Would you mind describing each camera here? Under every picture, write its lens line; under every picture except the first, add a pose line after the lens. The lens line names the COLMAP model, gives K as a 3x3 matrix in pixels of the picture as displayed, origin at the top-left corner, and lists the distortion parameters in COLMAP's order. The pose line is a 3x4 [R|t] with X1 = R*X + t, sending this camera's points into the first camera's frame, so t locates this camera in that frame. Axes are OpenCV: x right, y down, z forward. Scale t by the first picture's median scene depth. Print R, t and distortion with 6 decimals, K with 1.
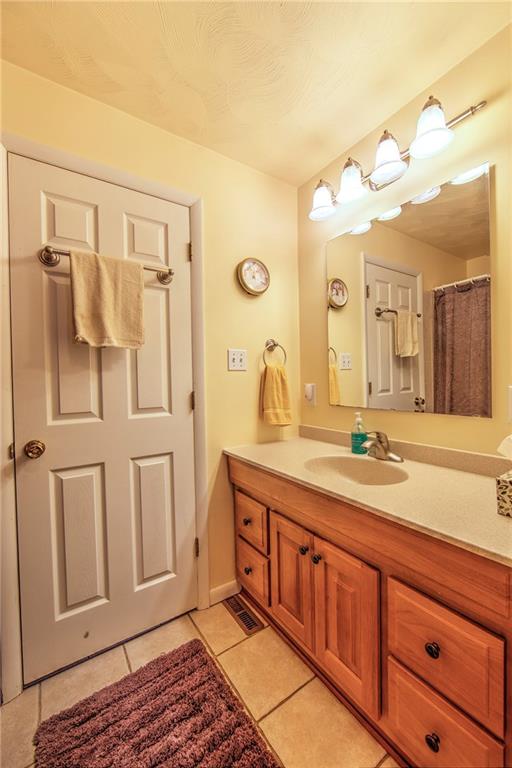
lens RADIAL K [[302.2, 0, 259.7], [0, 302.2, 383.8], [0, 0, 1]] dist [-0.012236, 0.000938]
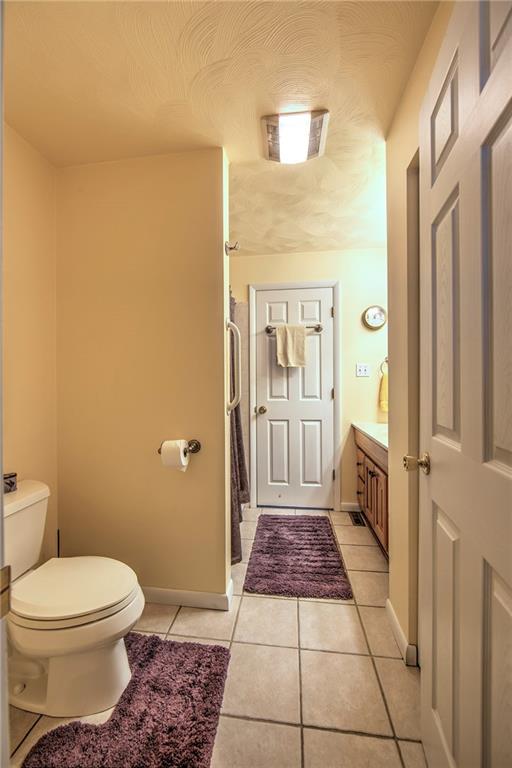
lens RADIAL K [[302.2, 0, 254.9], [0, 302.2, 383.0], [0, 0, 1]] dist [-0.012236, 0.000938]
pose [[0.744882, 0.012853, -0.667073, 0.746964], [-0.015972, 0.999871, 0.001429, -0.002388], [0.667006, 0.009590, 0.744991, -0.780513]]
